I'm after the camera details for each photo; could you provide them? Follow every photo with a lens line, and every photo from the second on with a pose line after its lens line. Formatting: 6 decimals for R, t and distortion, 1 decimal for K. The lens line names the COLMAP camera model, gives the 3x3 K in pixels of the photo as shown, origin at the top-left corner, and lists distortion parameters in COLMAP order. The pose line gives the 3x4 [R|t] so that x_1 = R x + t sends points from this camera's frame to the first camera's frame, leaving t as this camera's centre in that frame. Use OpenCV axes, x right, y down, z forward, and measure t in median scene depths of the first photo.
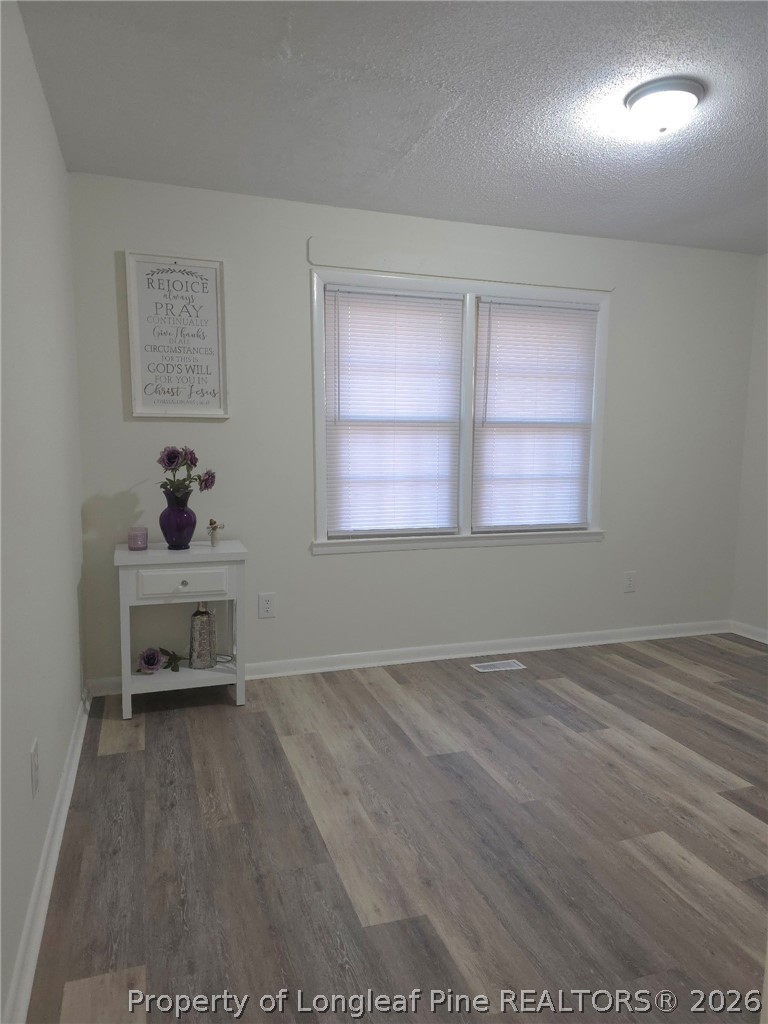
lens RADIAL K [[697.4, 0, 383.8], [0, 697.4, 516.5], [0, 0, 1]] dist [-0.033063, -0.000709]
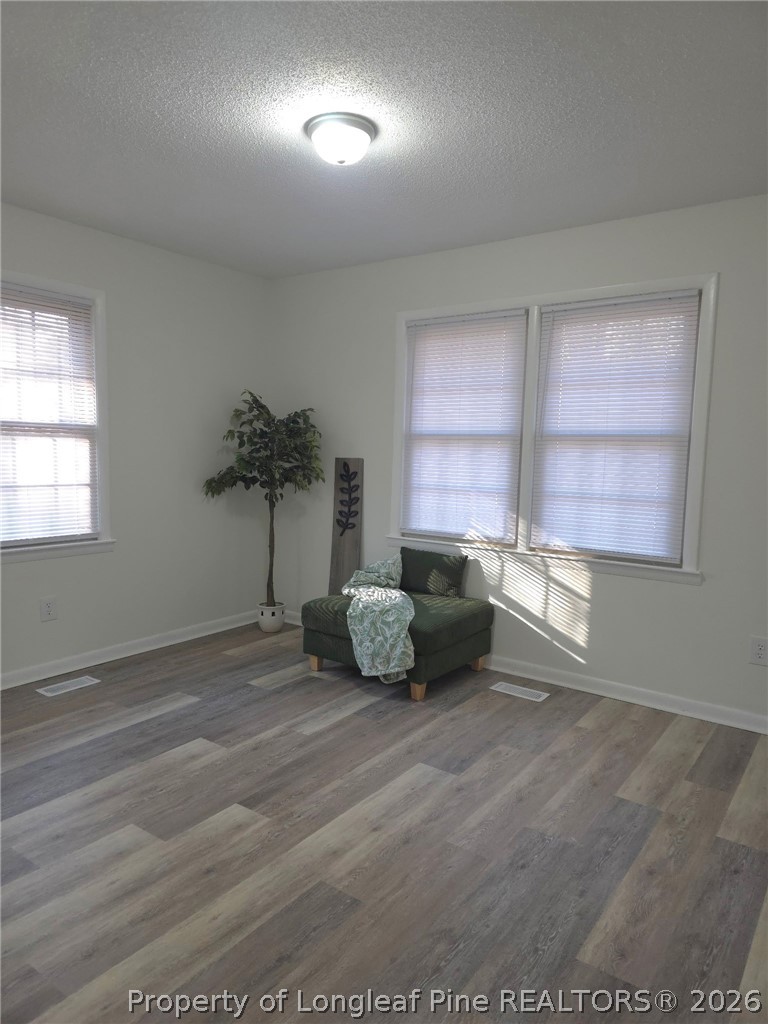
lens RADIAL K [[705.4, 0, 377.9], [0, 705.4, 516.2], [0, 0, 1]] dist [0.112467, -0.122588]
pose [[0.583034, 0.080053, -0.808494, 0.825489], [-0.111977, 0.993554, 0.017627, -0.016015], [0.804694, 0.080256, 0.588240, 0.241504]]
